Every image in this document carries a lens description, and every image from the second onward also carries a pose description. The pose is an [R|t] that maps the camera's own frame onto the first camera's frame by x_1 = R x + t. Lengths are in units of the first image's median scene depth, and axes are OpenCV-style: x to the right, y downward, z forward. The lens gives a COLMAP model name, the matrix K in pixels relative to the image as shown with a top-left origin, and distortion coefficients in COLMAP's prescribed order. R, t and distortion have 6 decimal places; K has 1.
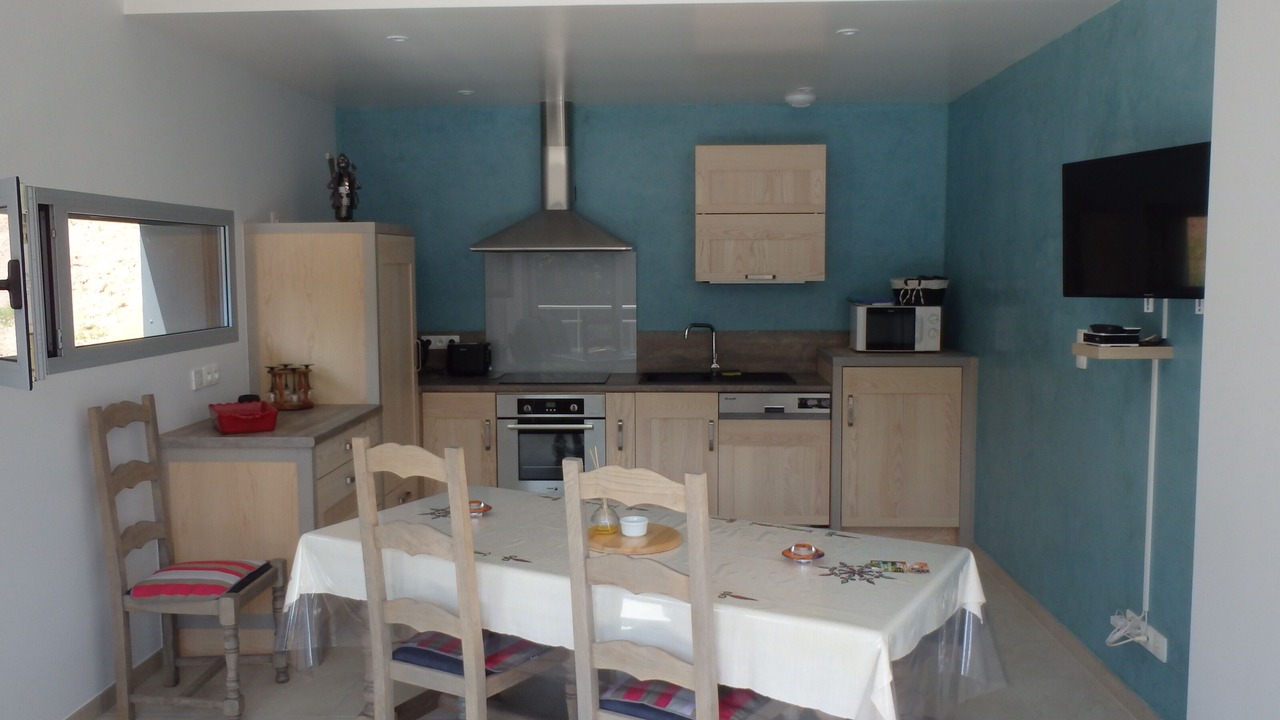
lens RADIAL K [[1056.0, 0, 639.9], [0, 1056.0, 362.8], [0, 0, 1]] dist [-0.012268, -0.004919]
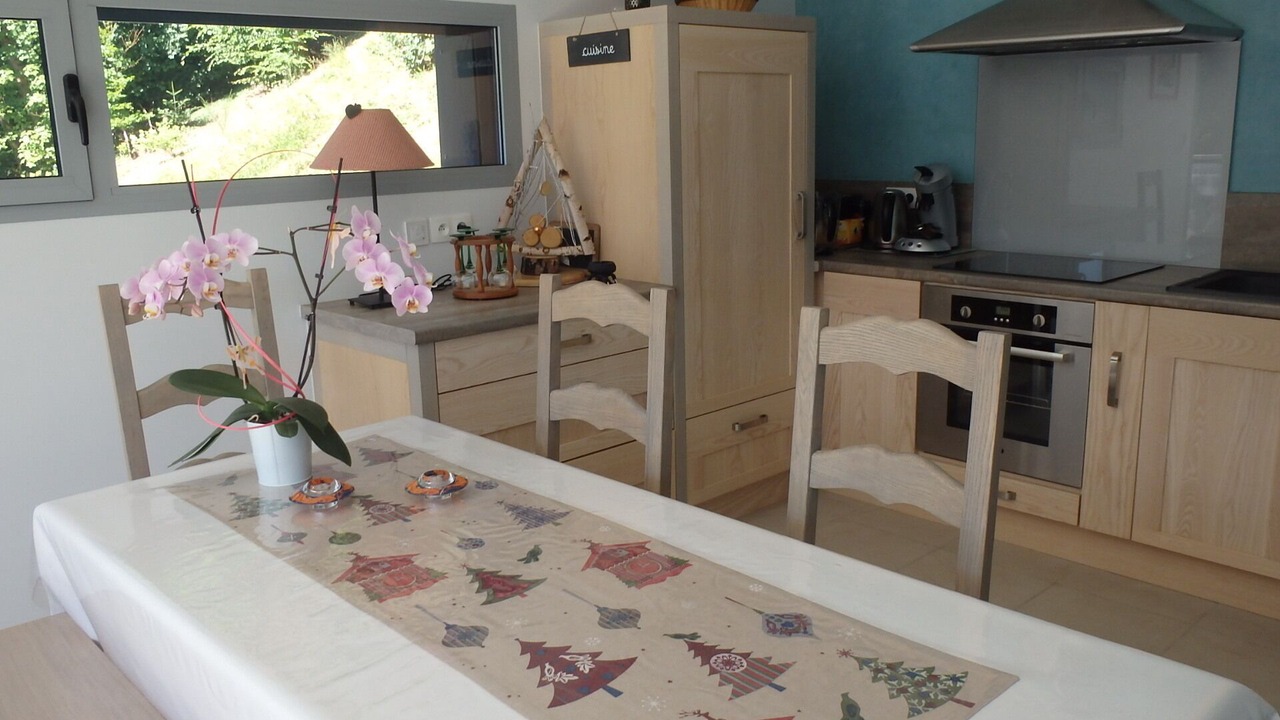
lens RADIAL K [[1056.0, 0, 640.4], [0, 1056.0, 357.0], [0, 0, 1]] dist [-0.012268, -0.004919]
pose [[0.717983, 0.141441, -0.681539, 0.176712], [-0.045710, 0.986604, 0.156598, -0.018255], [0.694558, -0.081281, 0.714830, 0.433941]]
